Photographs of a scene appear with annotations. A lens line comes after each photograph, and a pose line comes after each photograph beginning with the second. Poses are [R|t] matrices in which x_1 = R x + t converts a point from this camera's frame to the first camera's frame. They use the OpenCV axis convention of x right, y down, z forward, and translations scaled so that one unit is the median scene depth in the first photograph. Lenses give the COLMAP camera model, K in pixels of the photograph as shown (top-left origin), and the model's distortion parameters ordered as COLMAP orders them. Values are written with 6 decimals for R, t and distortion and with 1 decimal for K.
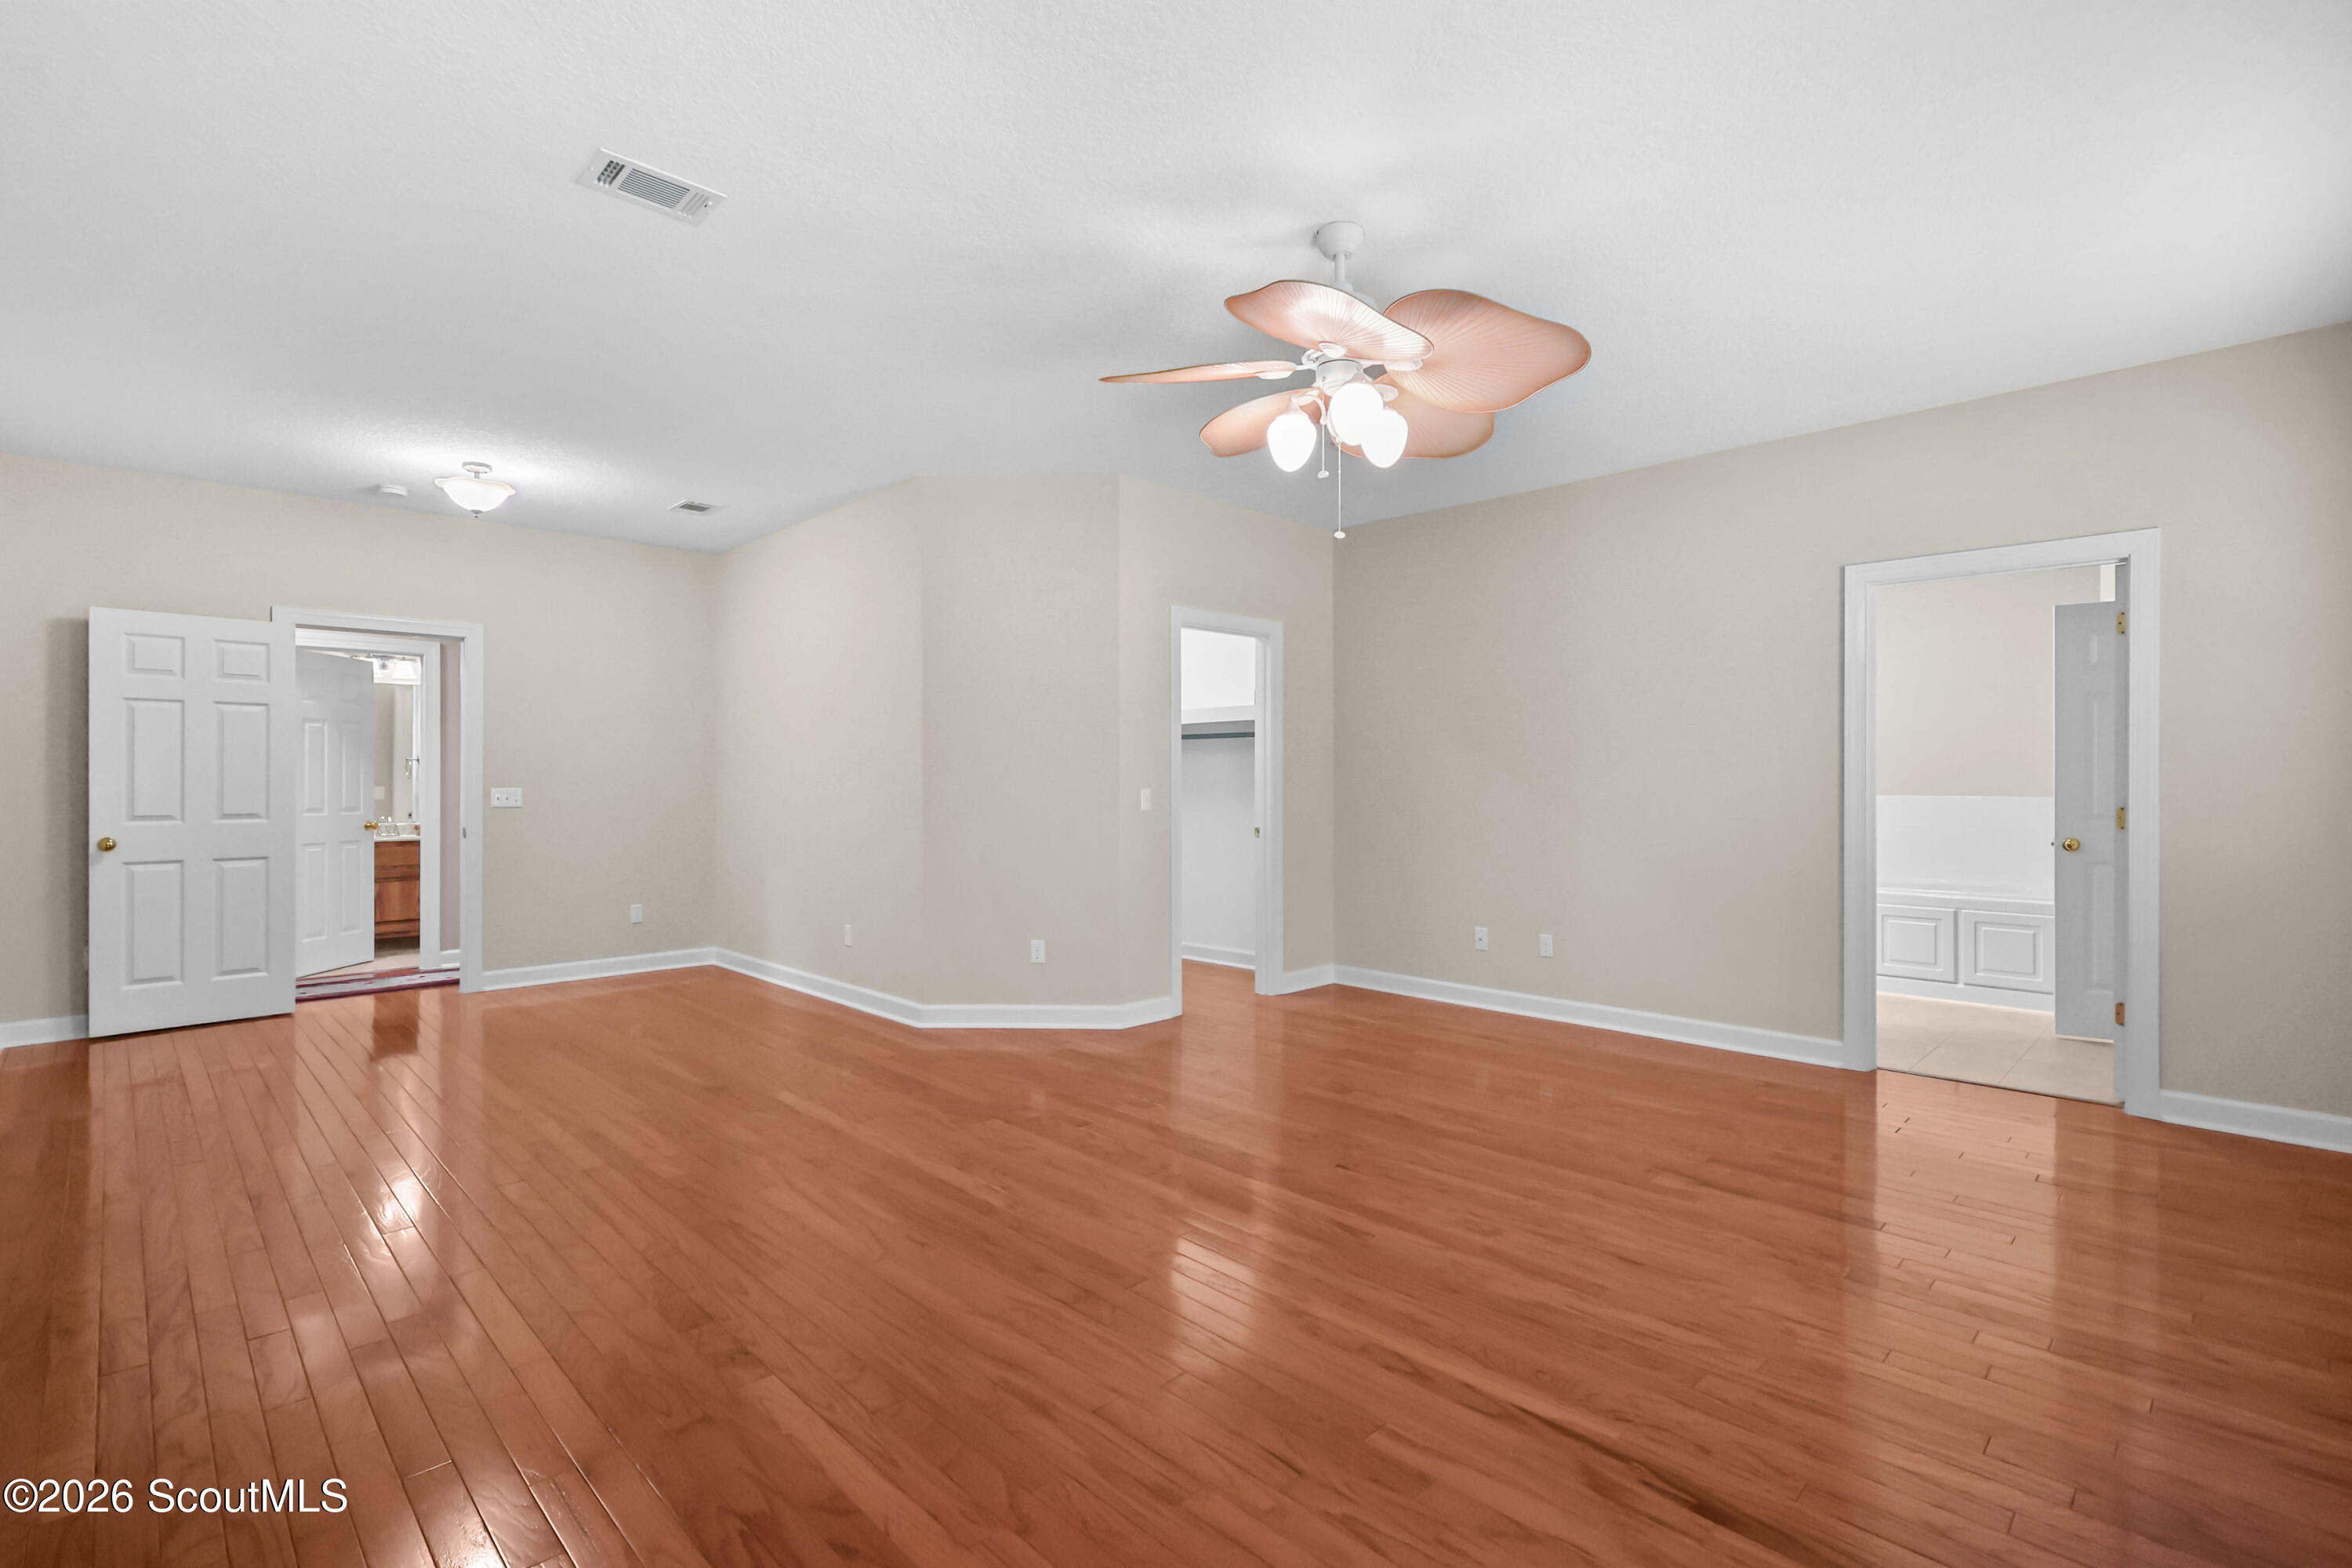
lens RADIAL K [[1077.6, 0, 1174.7], [0, 1077.6, 781.8], [0, 0, 1]] dist [-0.003562, 0.001448]
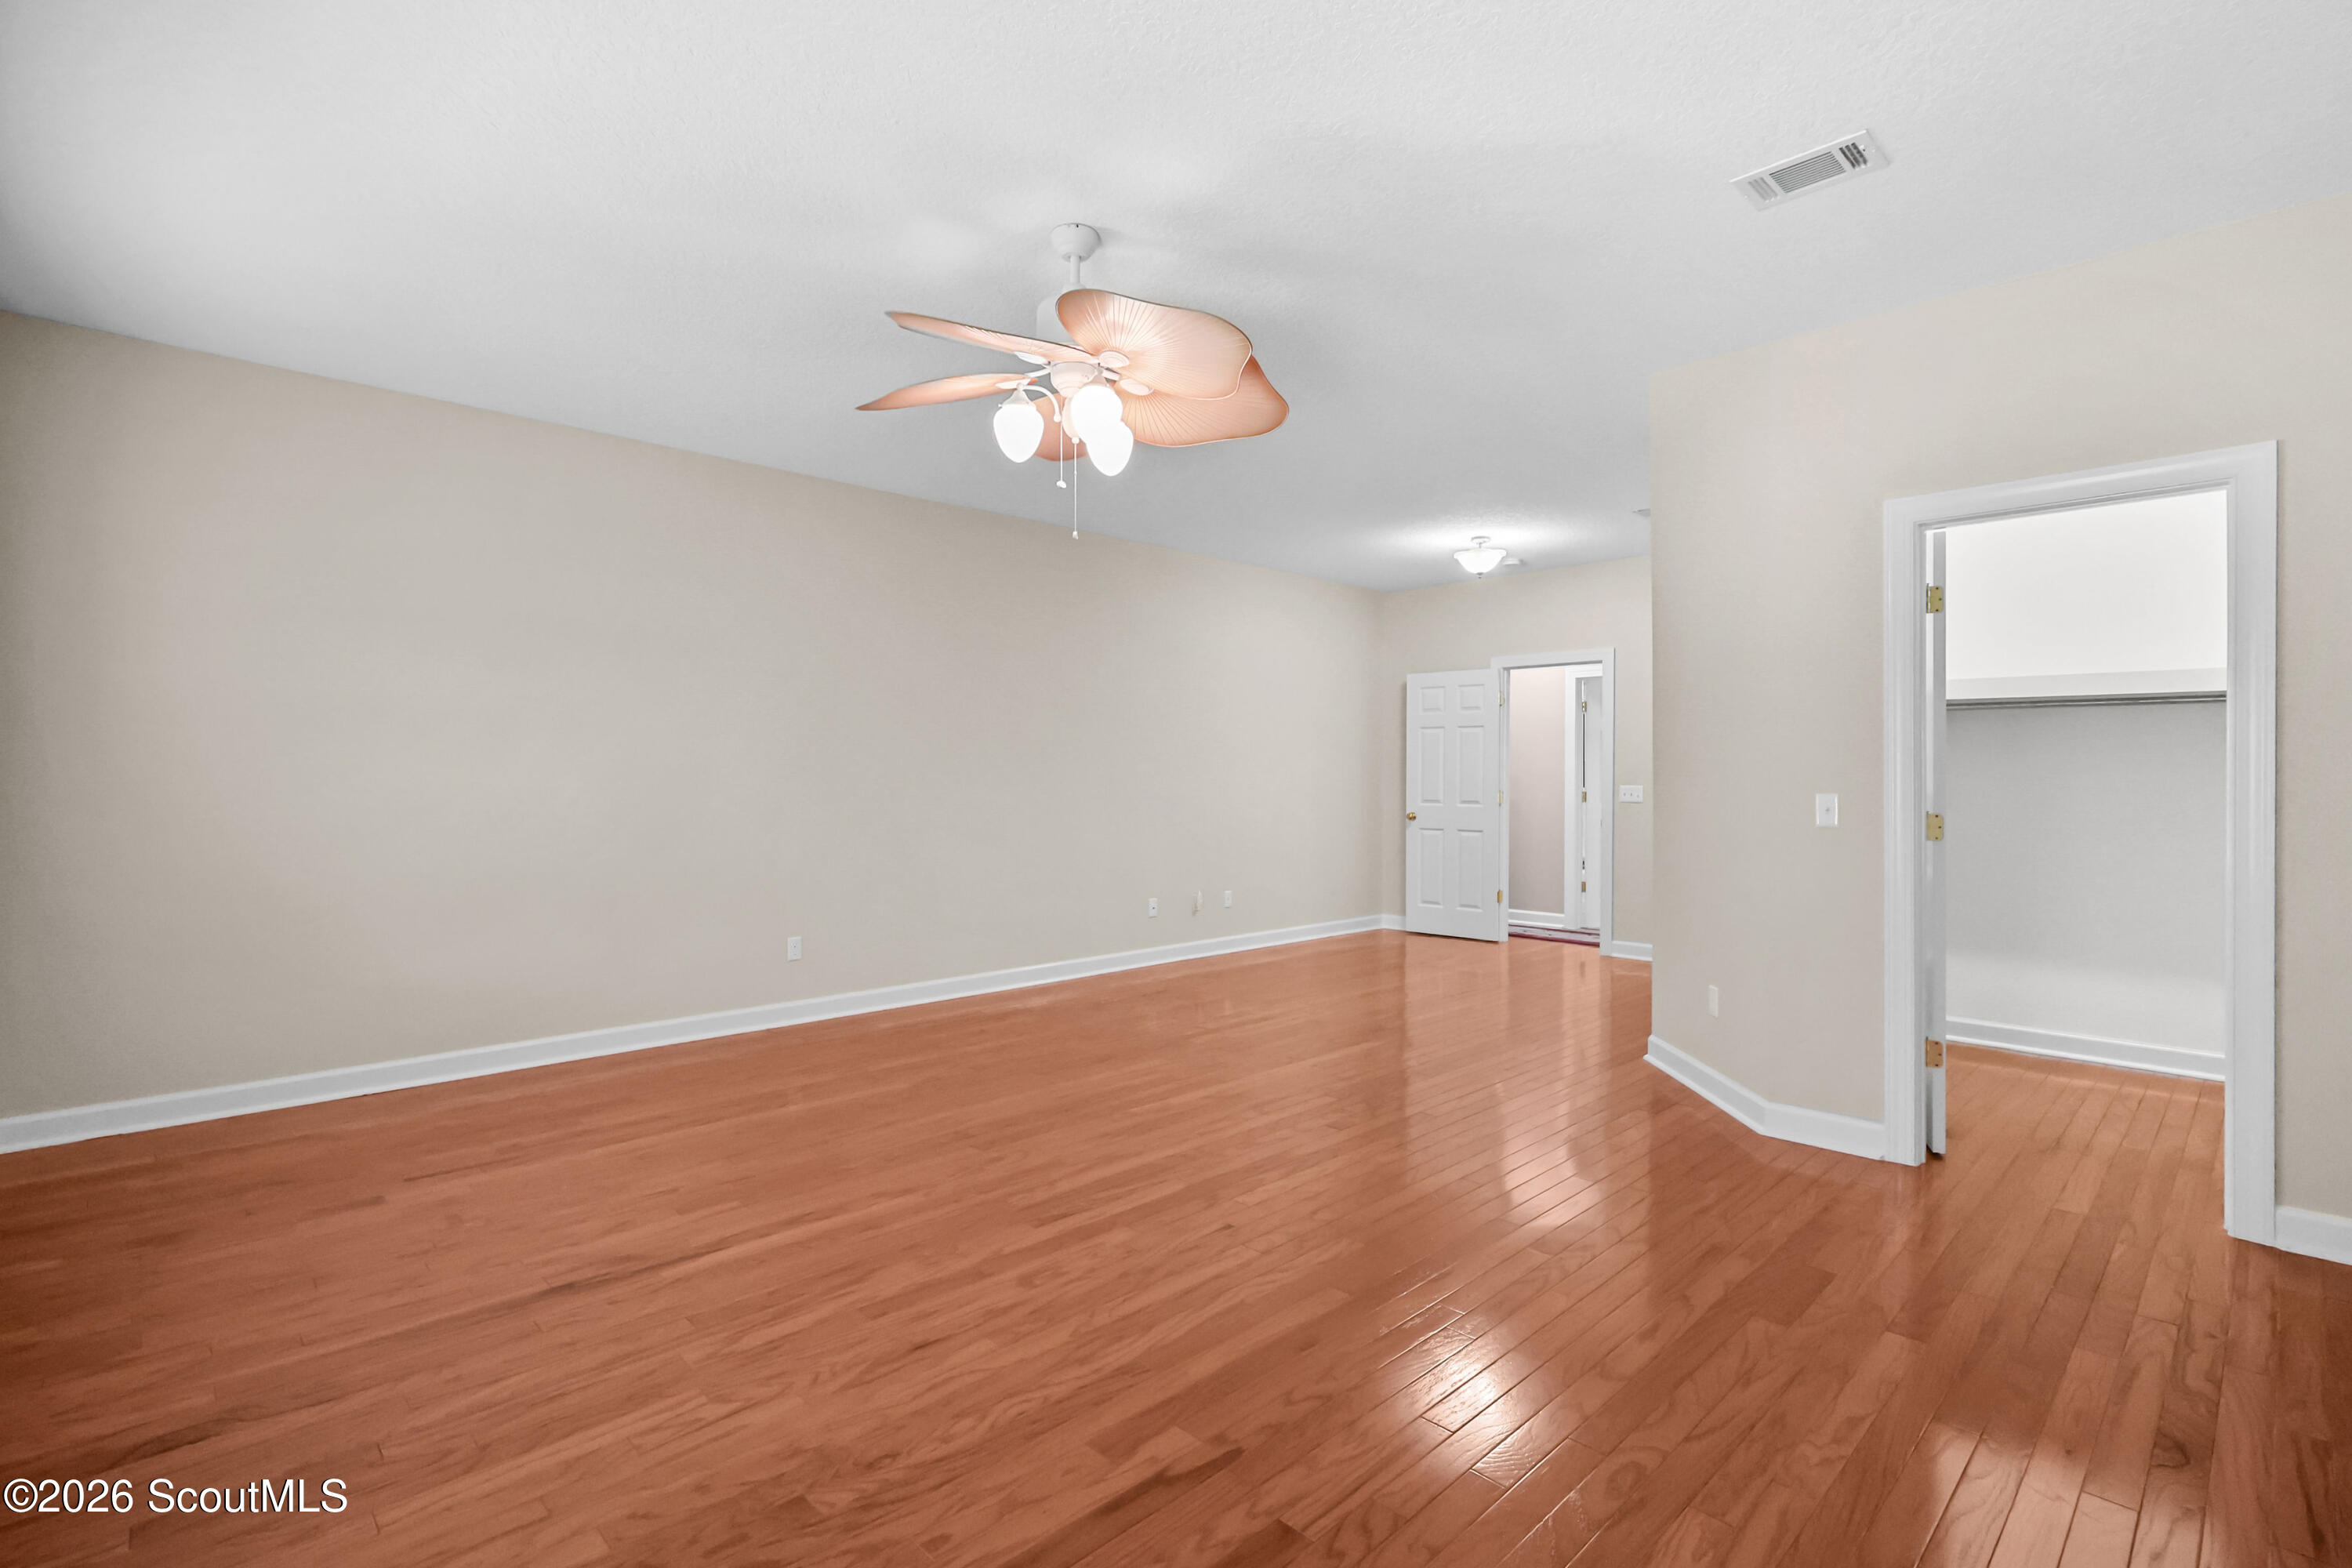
lens RADIAL K [[1077.6, 0, 1173.1], [0, 1077.6, 780.4], [0, 0, 1]] dist [-0.003562, 0.001448]
pose [[-0.000665, 0.004524, -0.999990, 1.034958], [-0.003251, 0.999984, 0.004526, -0.005704], [0.999994, 0.003254, -0.000651, 0.971417]]
